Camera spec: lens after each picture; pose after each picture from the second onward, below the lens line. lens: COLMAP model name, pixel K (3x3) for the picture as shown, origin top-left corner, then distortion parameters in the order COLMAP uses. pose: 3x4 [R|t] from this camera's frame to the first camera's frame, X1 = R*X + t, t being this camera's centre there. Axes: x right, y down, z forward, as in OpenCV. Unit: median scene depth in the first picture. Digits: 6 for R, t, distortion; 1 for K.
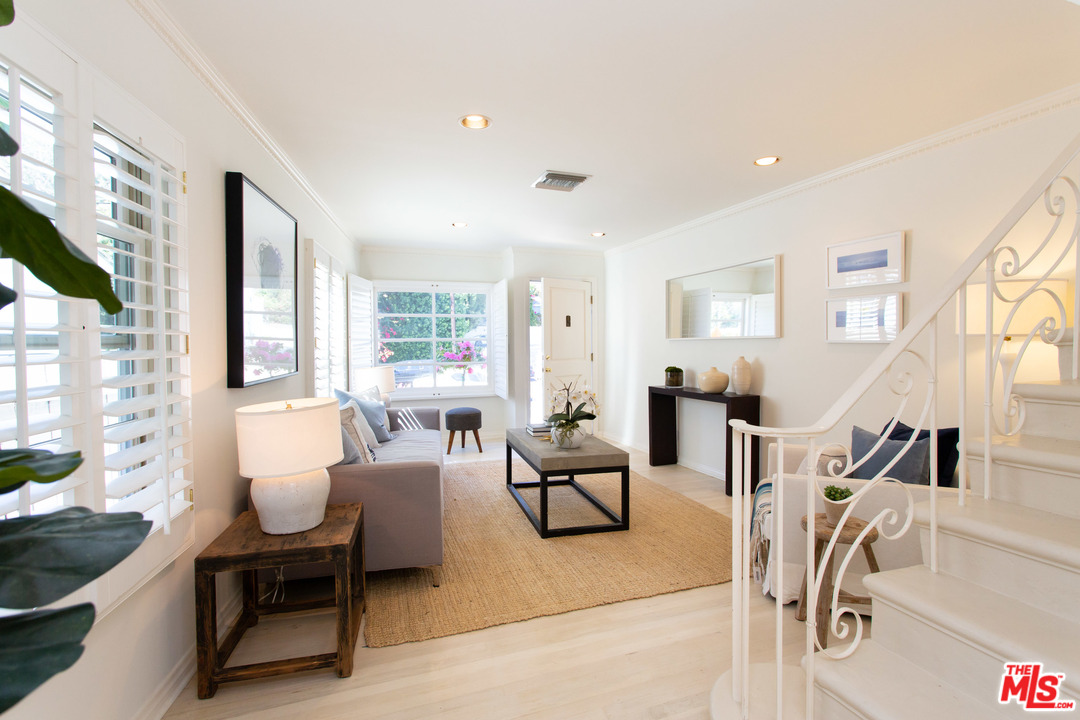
lens RADIAL K [[511.1, 0, 537.8], [0, 511.1, 347.7], [0, 0, 1]] dist [0.000068, 0.000024]
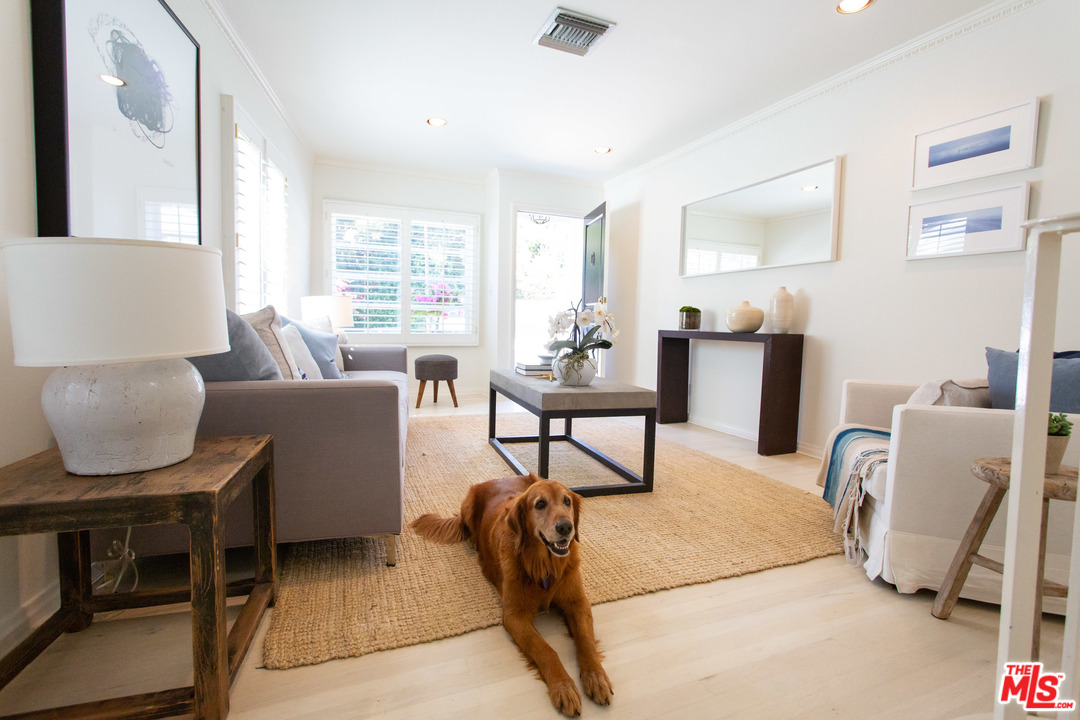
lens RADIAL K [[511.1, 0, 537.8], [0, 511.1, 347.7], [0, 0, 1]] dist [0.000068, 0.000024]
pose [[0.998440, 0.025180, 0.049840, -0.034575], [-0.027343, 0.998692, 0.043204, 0.109392], [-0.048686, -0.044499, 0.997822, 0.248091]]
